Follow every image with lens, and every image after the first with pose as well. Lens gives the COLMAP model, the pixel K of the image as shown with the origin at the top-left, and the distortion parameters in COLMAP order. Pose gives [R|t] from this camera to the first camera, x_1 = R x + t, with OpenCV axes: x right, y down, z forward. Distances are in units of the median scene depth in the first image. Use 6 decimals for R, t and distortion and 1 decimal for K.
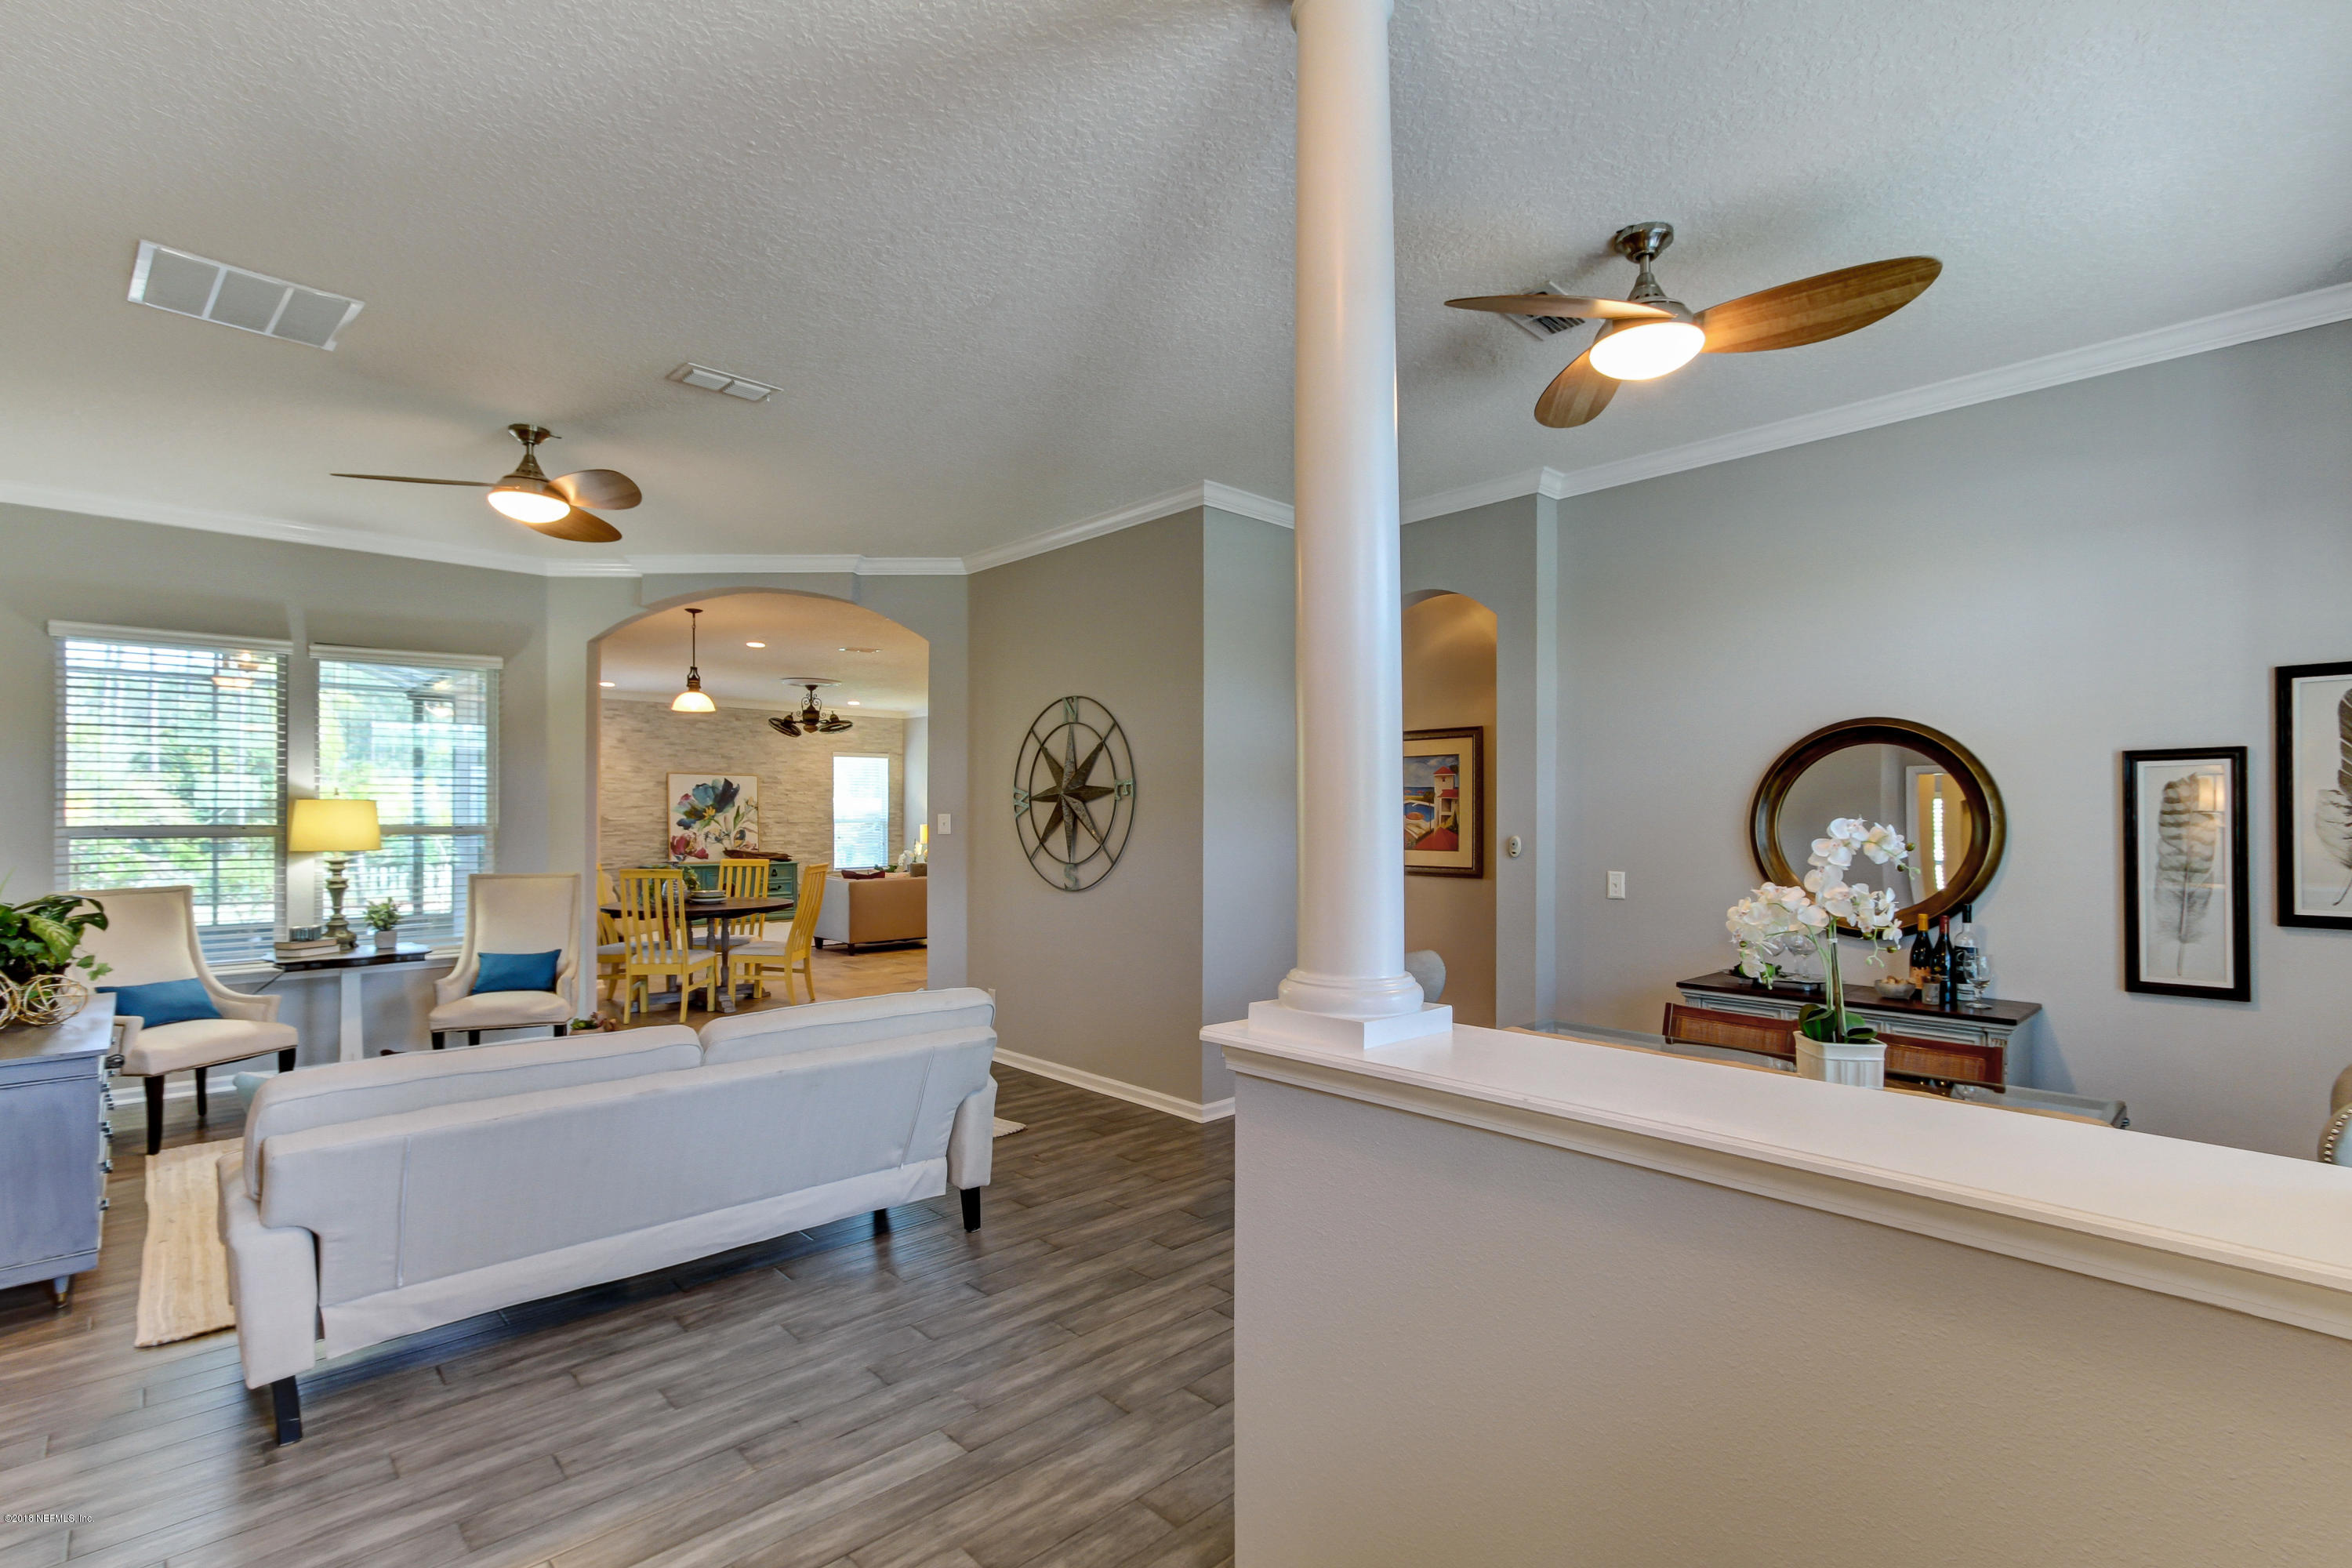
lens RADIAL K [[1084.6, 0, 1171.0], [0, 1084.6, 813.0], [0, 0, 1]] dist [-0.000131, 0.000898]
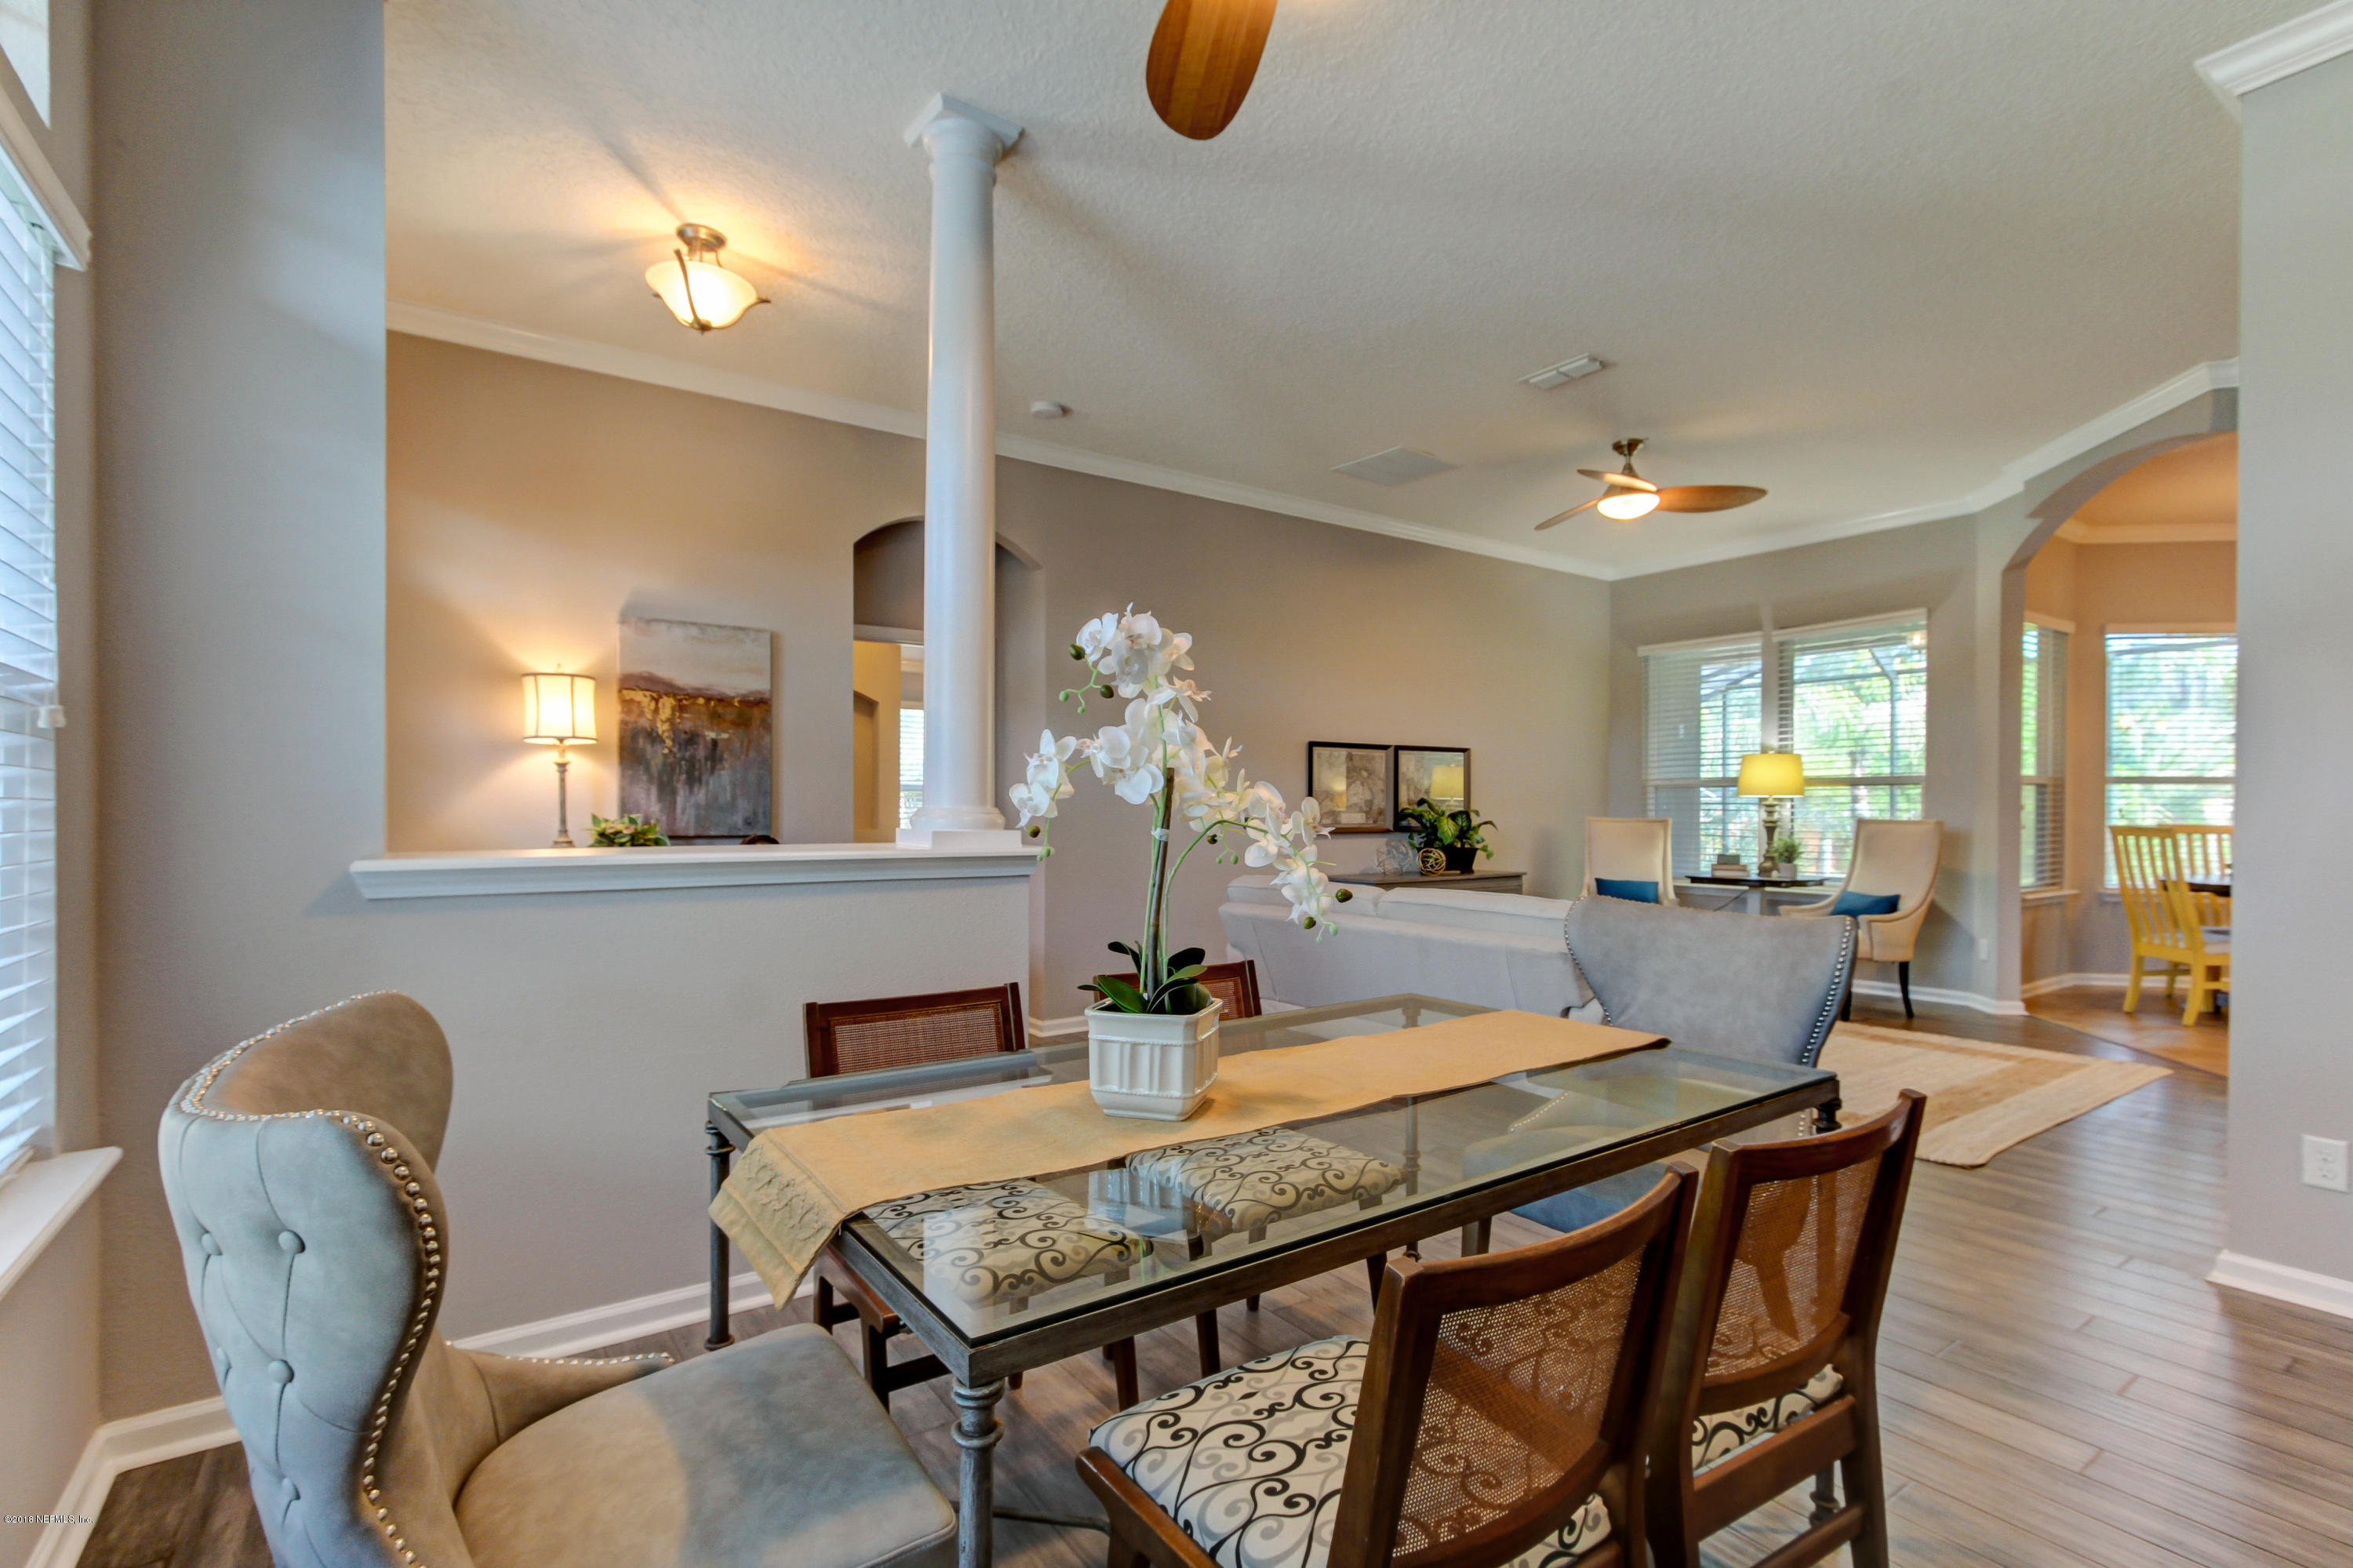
lens RADIAL K [[1078.2, 0, 1166.7], [0, 1078.2, 818.5], [0, 0, 1]] dist [-0.001083, -0.000287]
pose [[-0.148126, 0.008440, -0.988932, 0.518760], [0.000124, 0.999964, 0.008516, 0.047829], [0.988968, 0.001139, -0.148122, 0.486160]]
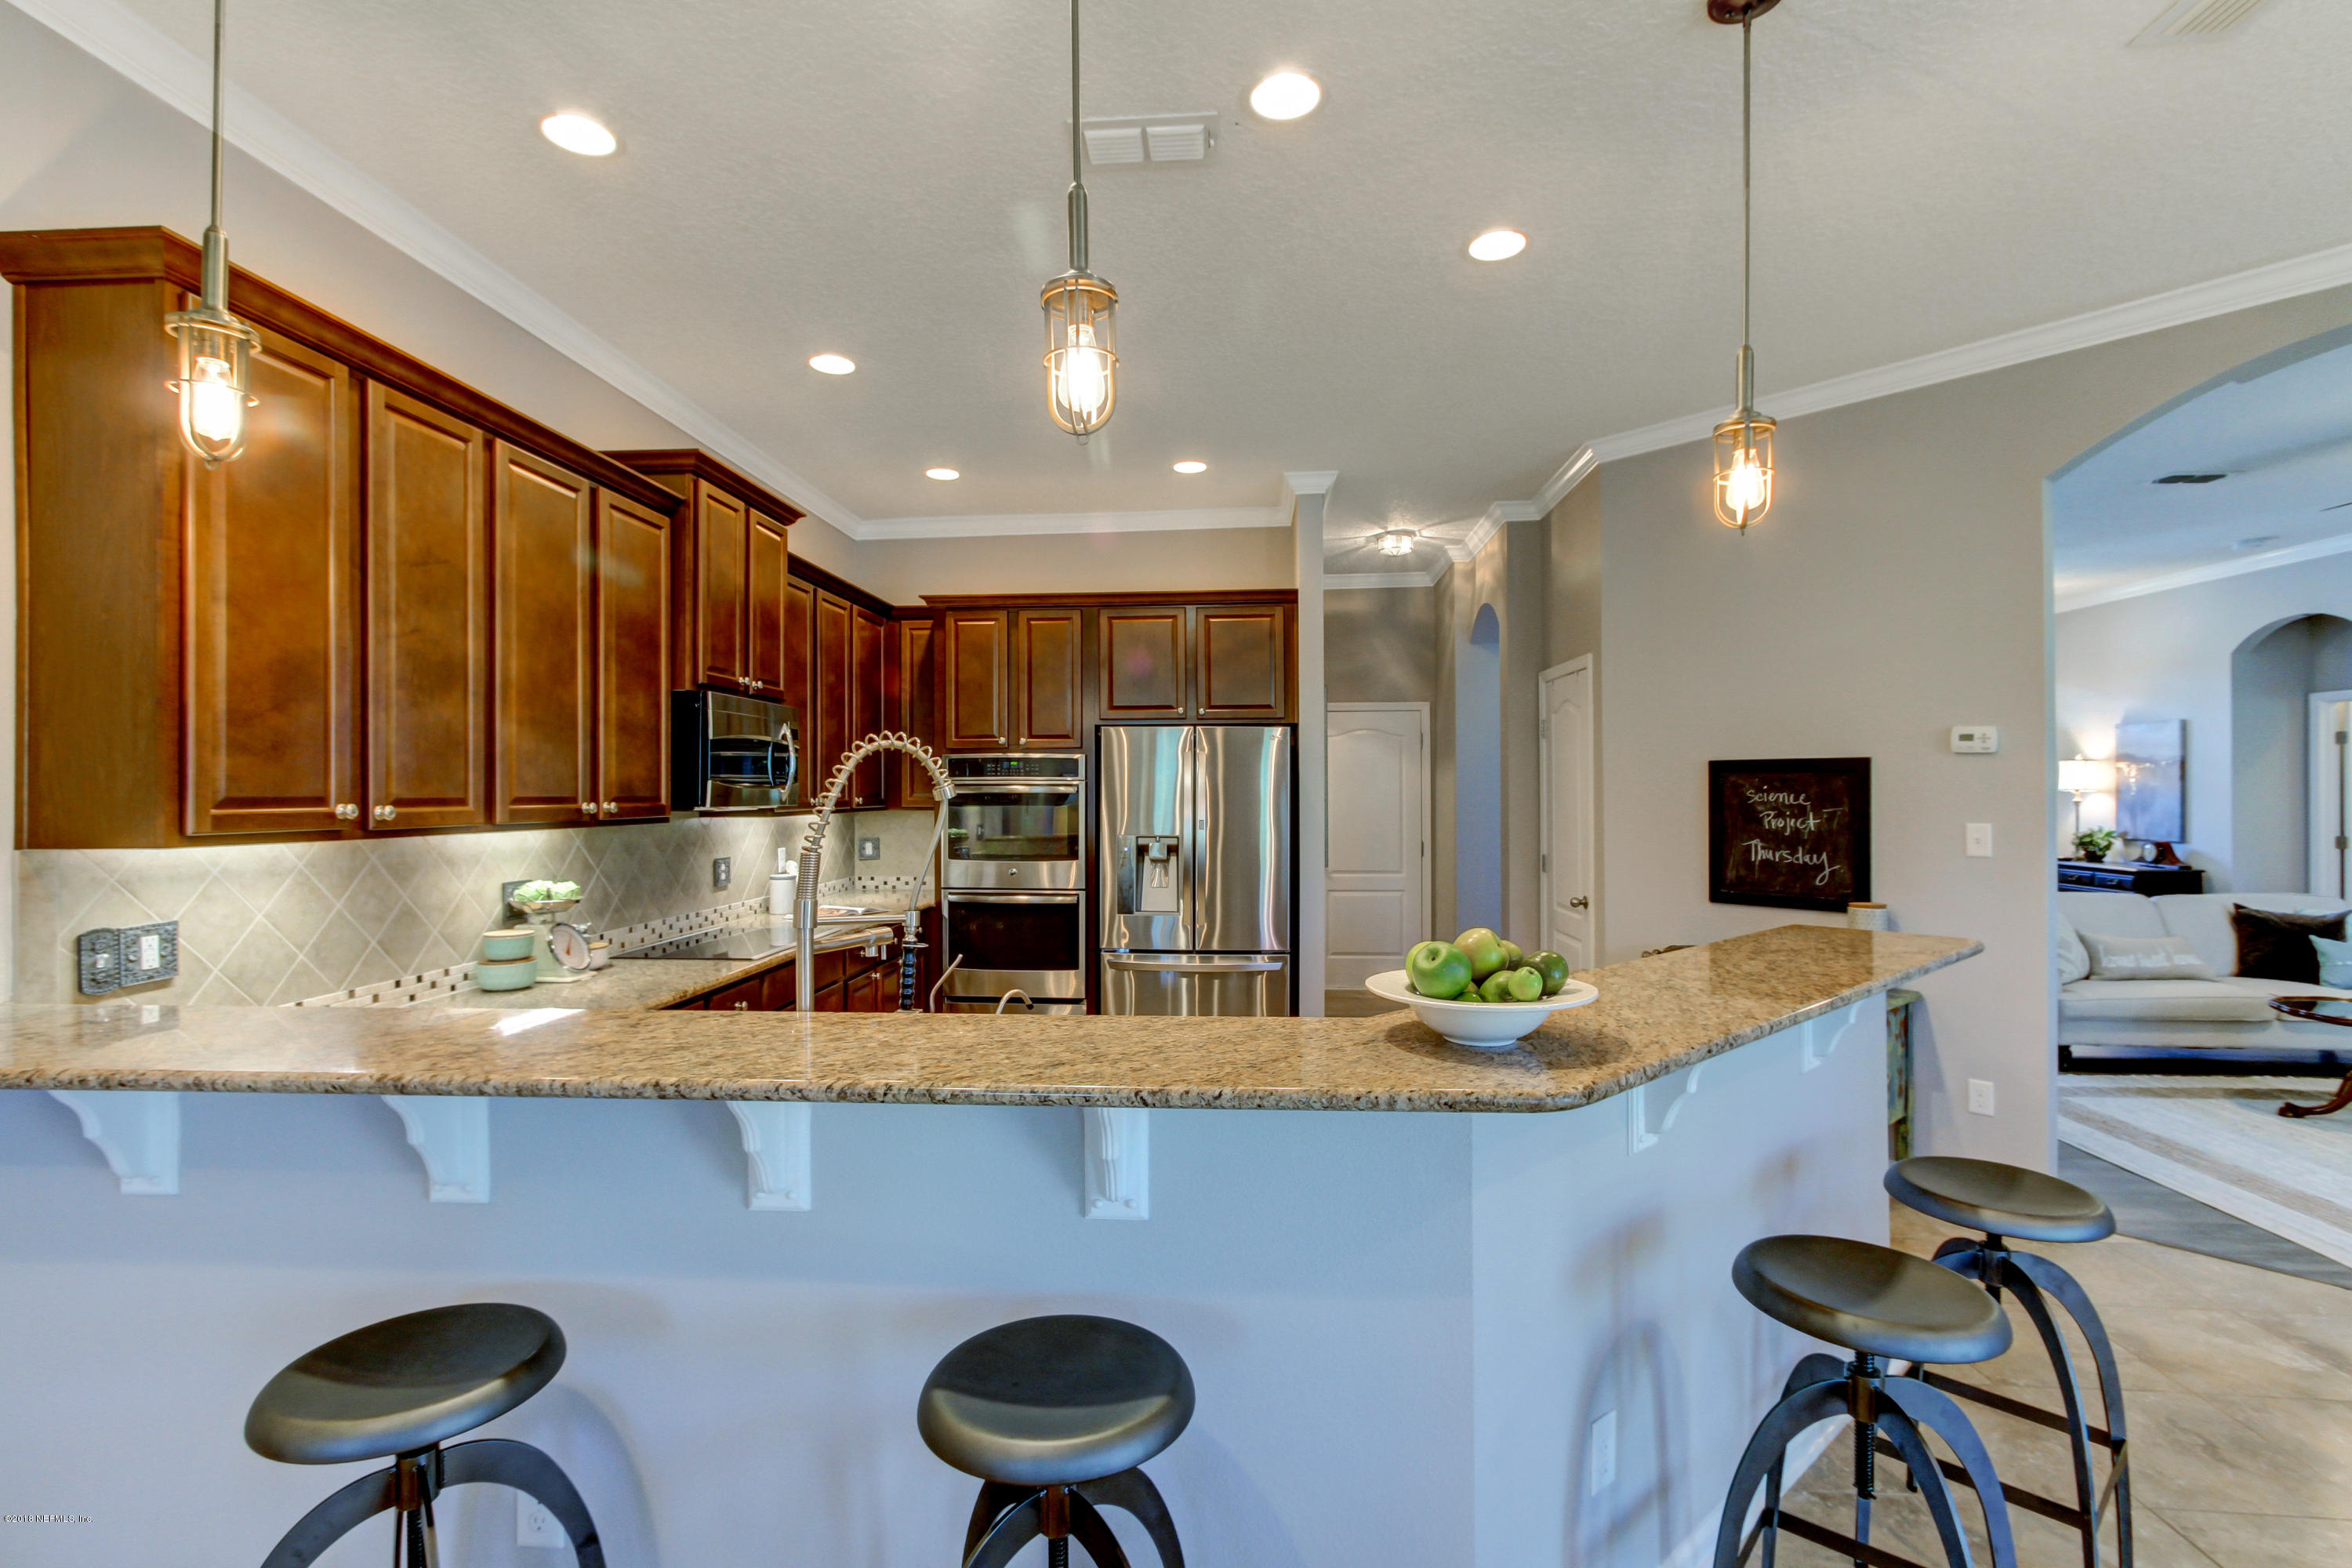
lens RADIAL K [[1093.1, 0, 1161.5], [0, 1093.1, 789.6], [0, 0, 1]] dist [0.001145, 0.001359]
pose [[-0.671189, 0.002071, 0.741283, -0.368063], [0.002304, 0.999997, -0.000708, 0.000925], [-0.741282, 0.001232, -0.671192, 1.899950]]
